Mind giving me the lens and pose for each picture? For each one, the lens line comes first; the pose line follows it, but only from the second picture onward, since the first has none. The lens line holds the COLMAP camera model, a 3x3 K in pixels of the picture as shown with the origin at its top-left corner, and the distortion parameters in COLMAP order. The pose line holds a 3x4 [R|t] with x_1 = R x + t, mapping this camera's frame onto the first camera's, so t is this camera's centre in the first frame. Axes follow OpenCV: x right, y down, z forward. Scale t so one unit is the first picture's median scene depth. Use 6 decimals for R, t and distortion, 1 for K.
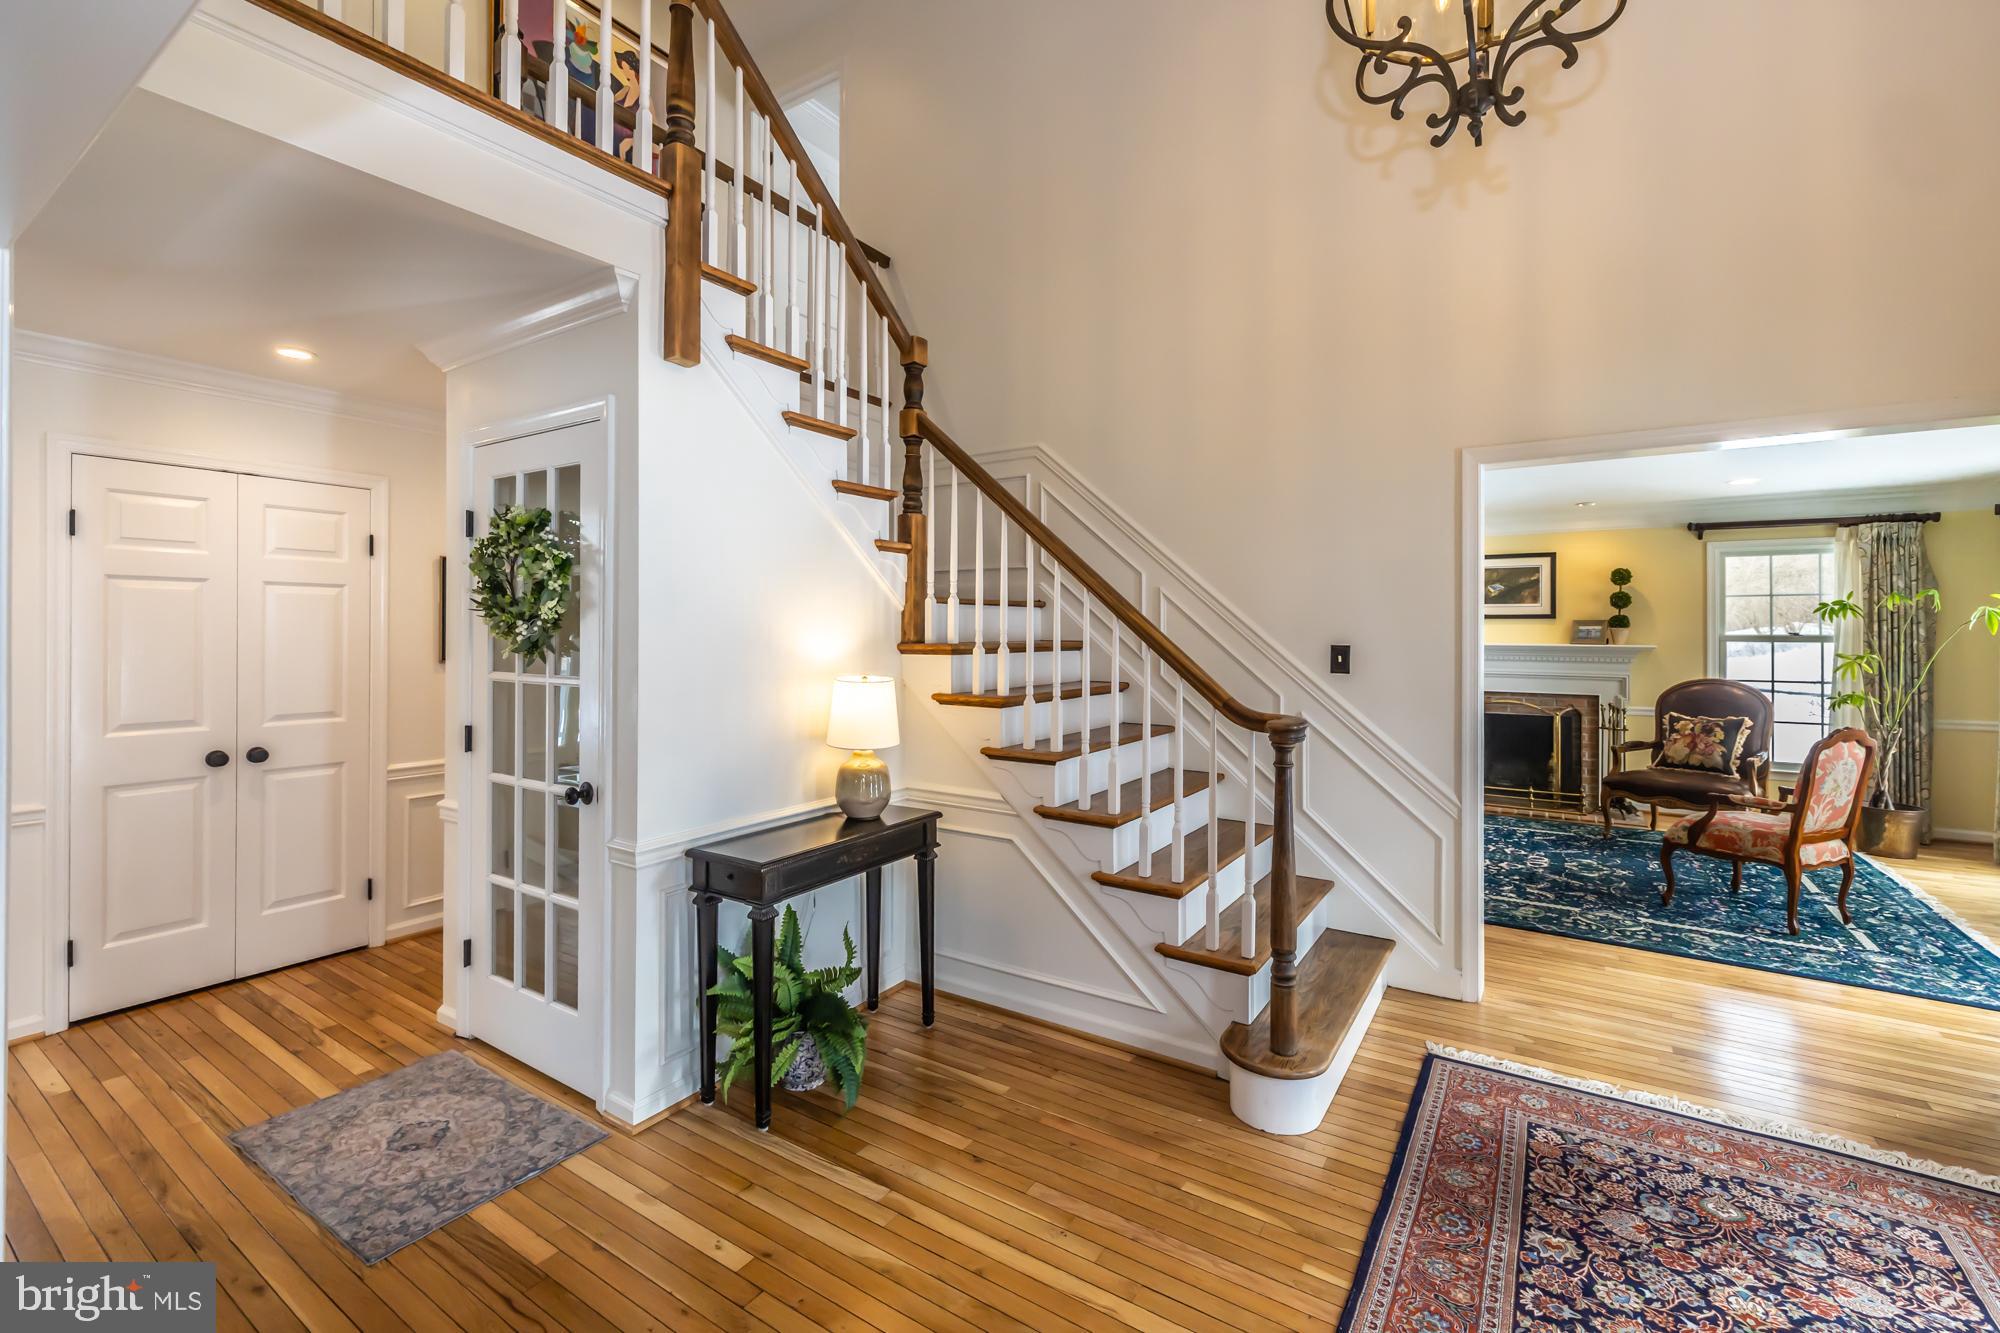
lens RADIAL K [[852.1, 0, 996.9], [0, 852.1, 625.4], [0, 0, 1]] dist [0.000788, 0.000056]
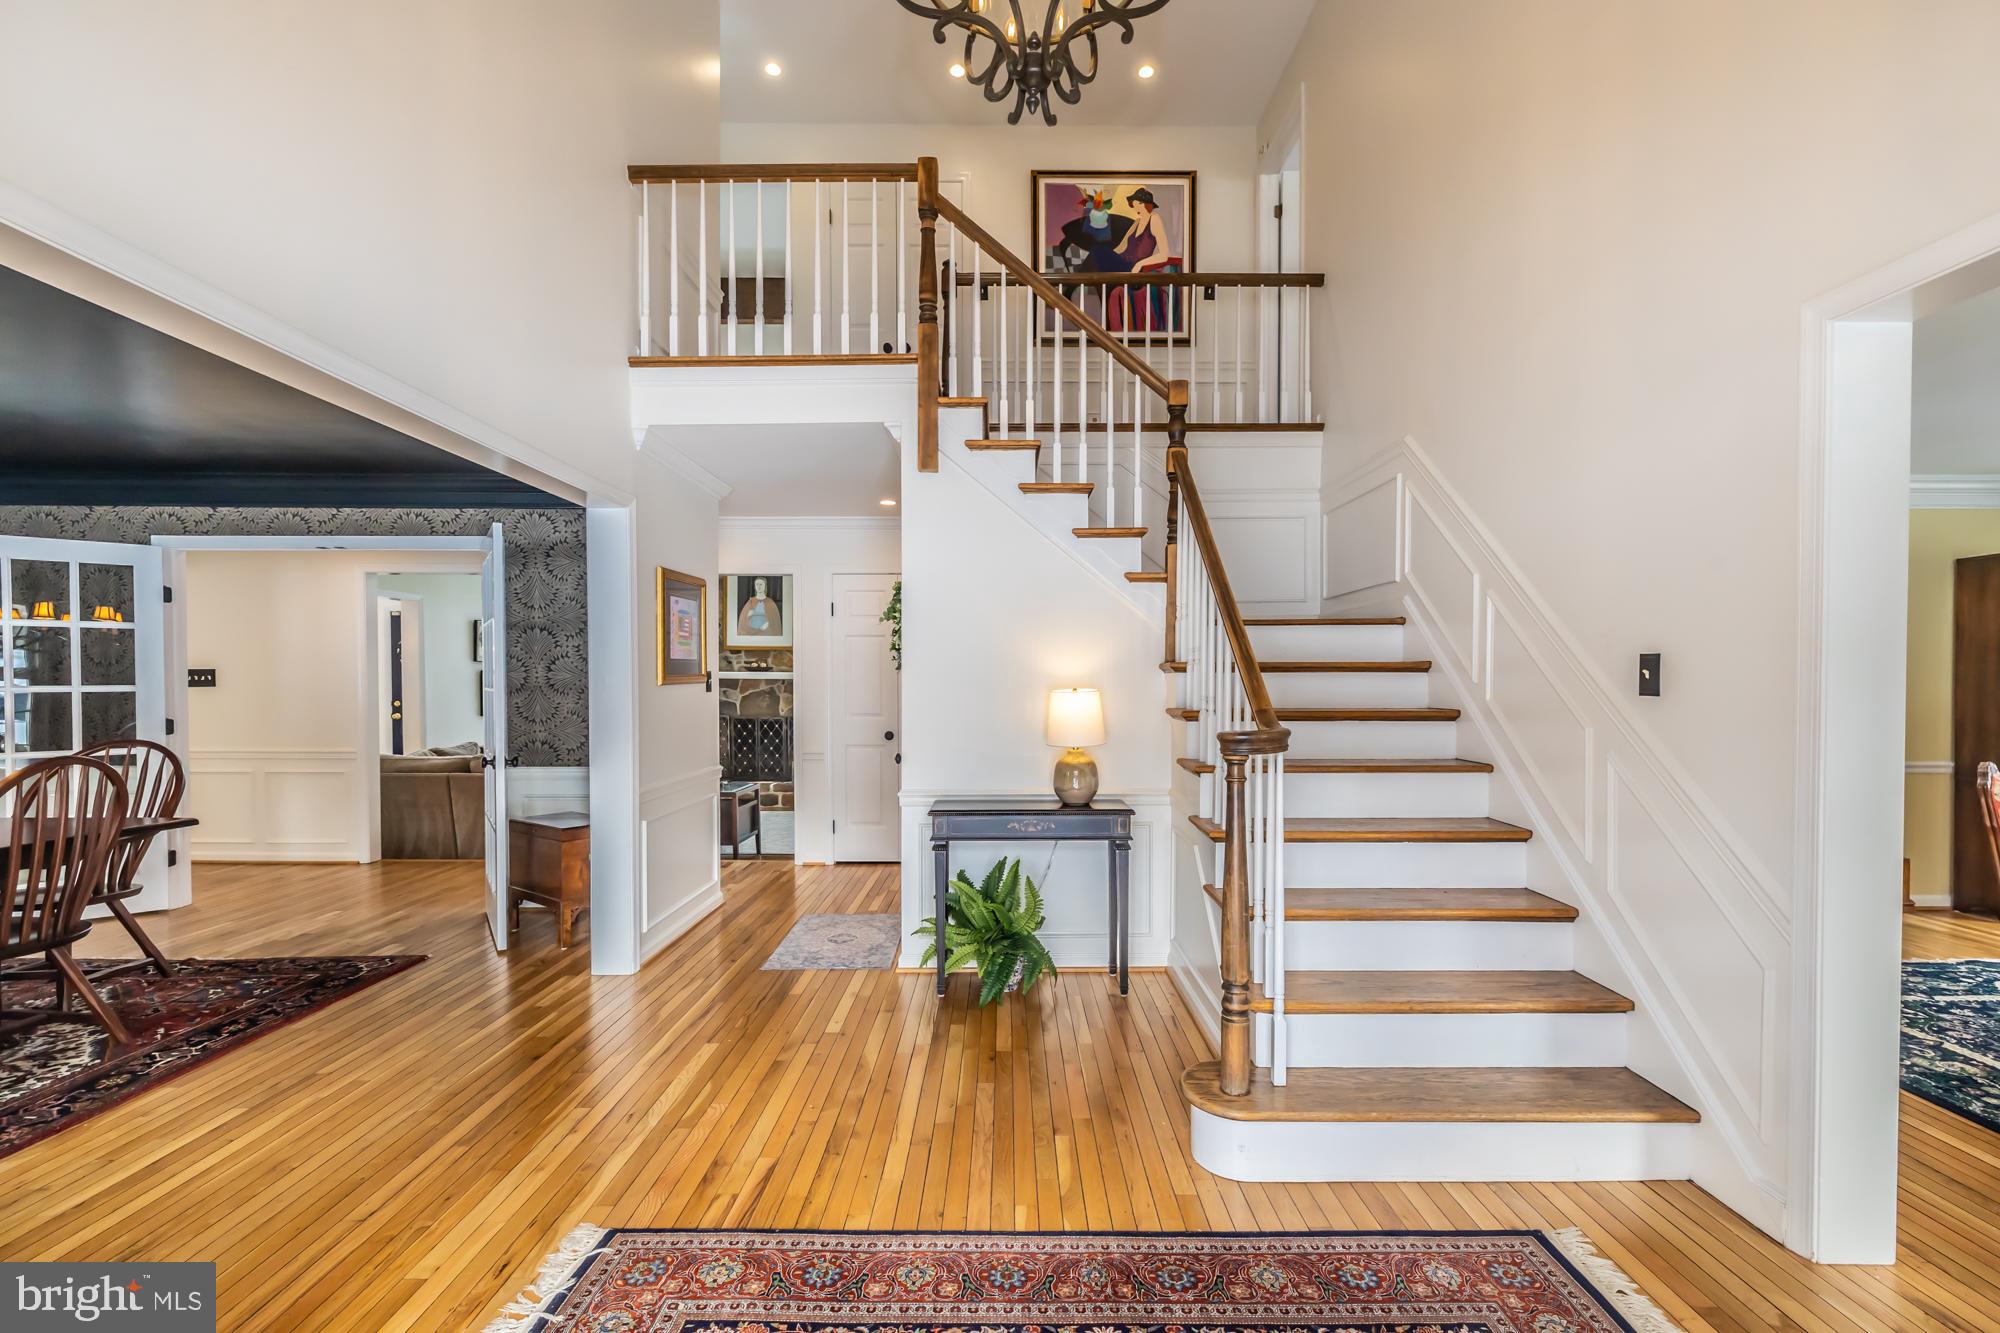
lens RADIAL K [[857.2, 0, 1000.3], [0, 857.2, 684.0], [0, 0, 1]] dist [0.009696, 0.000072]
pose [[0.550562, 0.001051, -0.834794, 0.731286], [0.009317, 0.999929, 0.007404, 0.039381], [0.834743, -0.011854, 0.550513, 0.214235]]
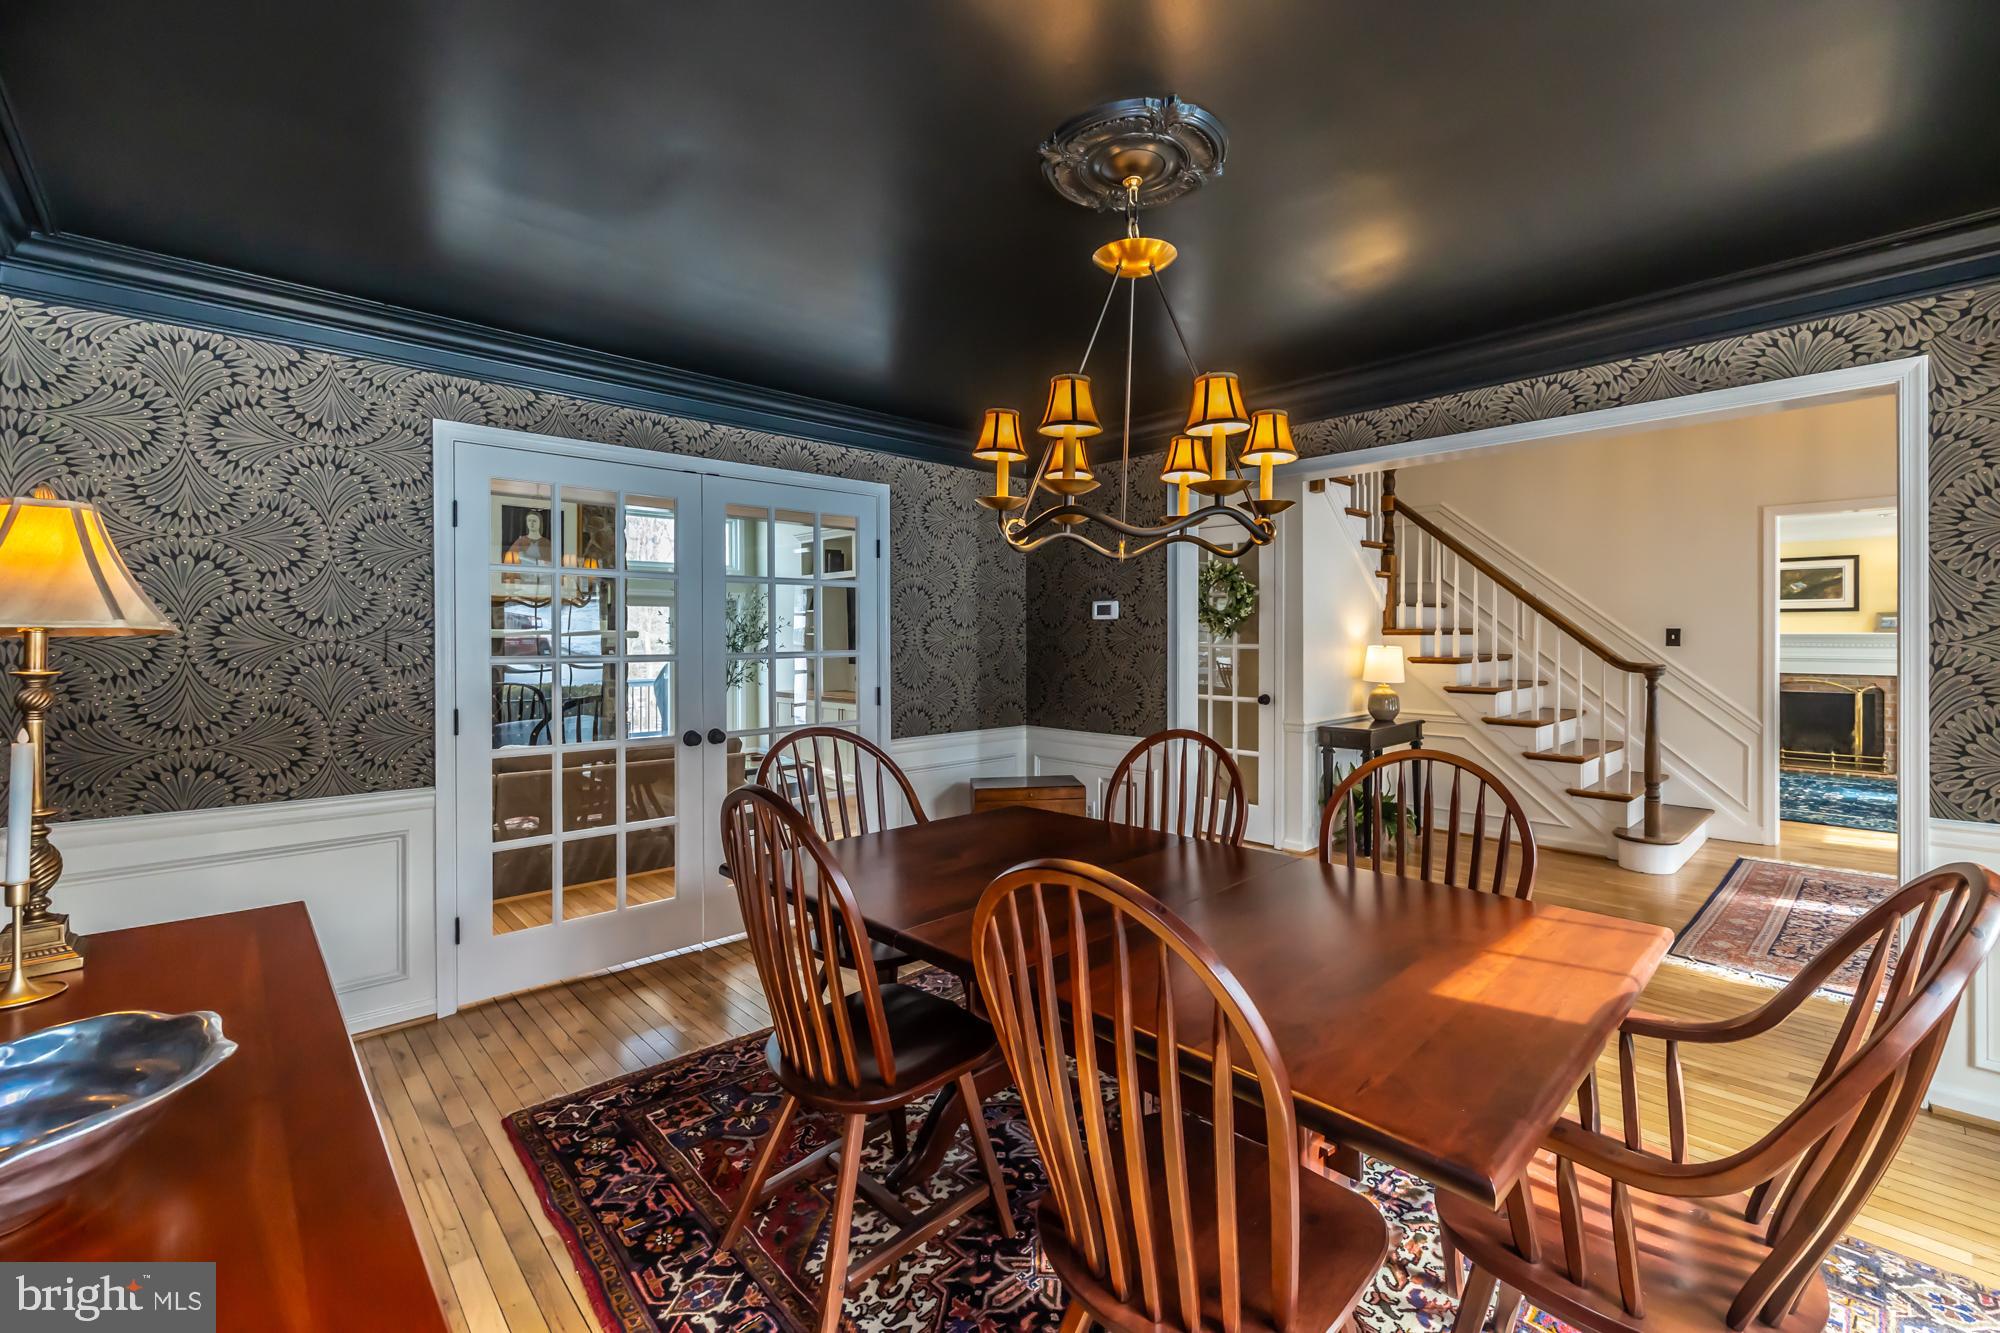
lens RADIAL K [[844.3, 0, 999.5], [0, 844.3, 634.2], [0, 0, 1]] dist [0.004433, 0.000167]
pose [[0.972282, -0.004616, -0.233768, -0.494436], [0.007008, 0.999931, 0.009404, 0.009800], [0.233708, -0.010782, 0.972247, -0.915925]]
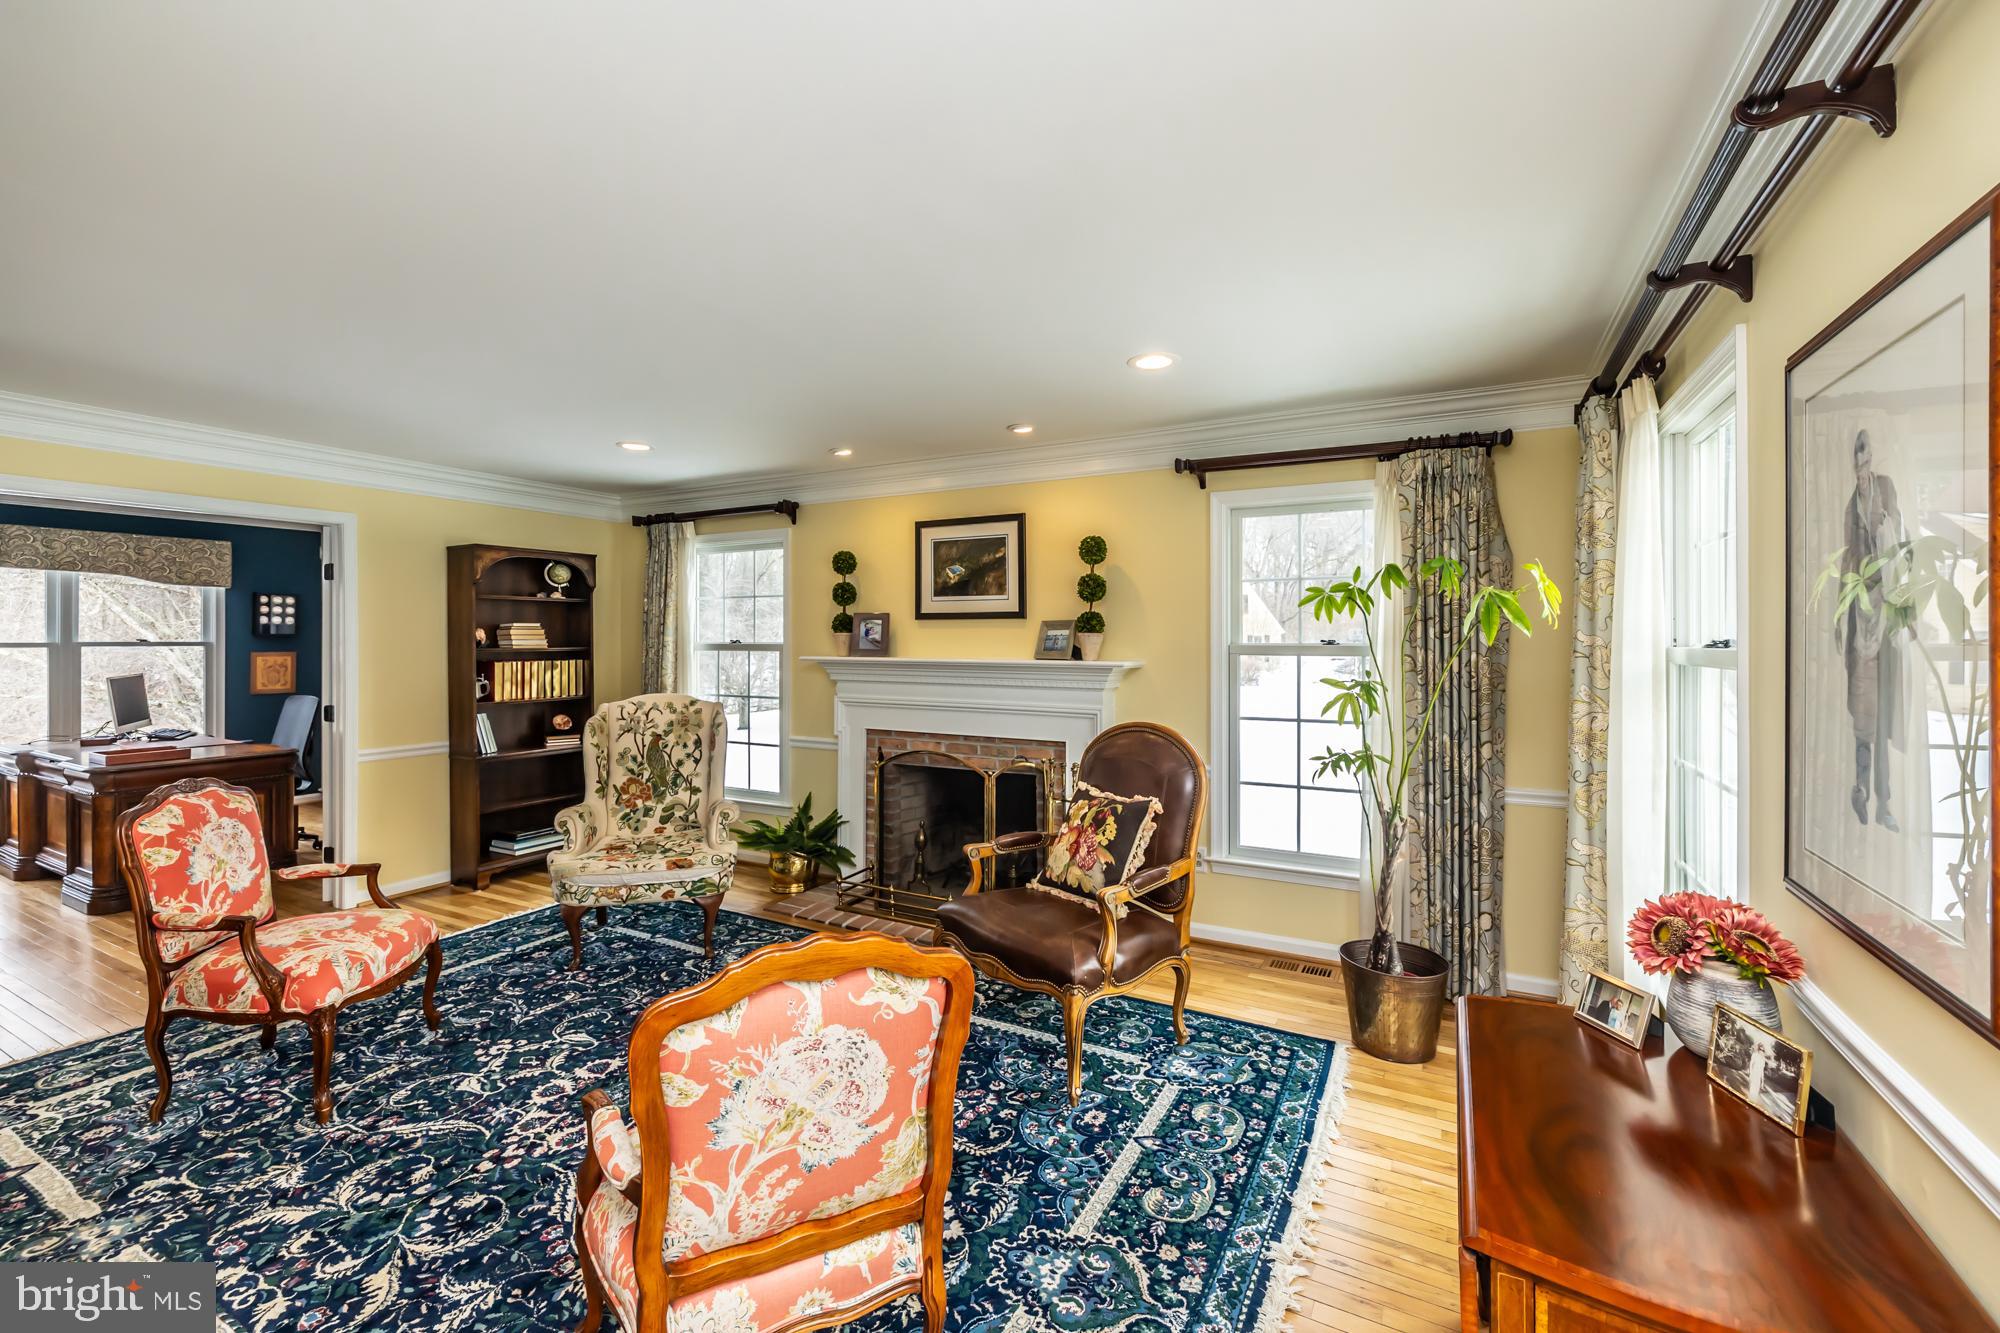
lens RADIAL K [[844.3, 0, 999.5], [0, 844.3, 634.2], [0, 0, 1]] dist [0.004433, 0.000167]
pose [[0.995416, 0.000030, 0.095637, 1.258501], [0.000263, 0.999995, -0.003044, 0.011787], [-0.095637, 0.003055, 0.995412, 0.828198]]
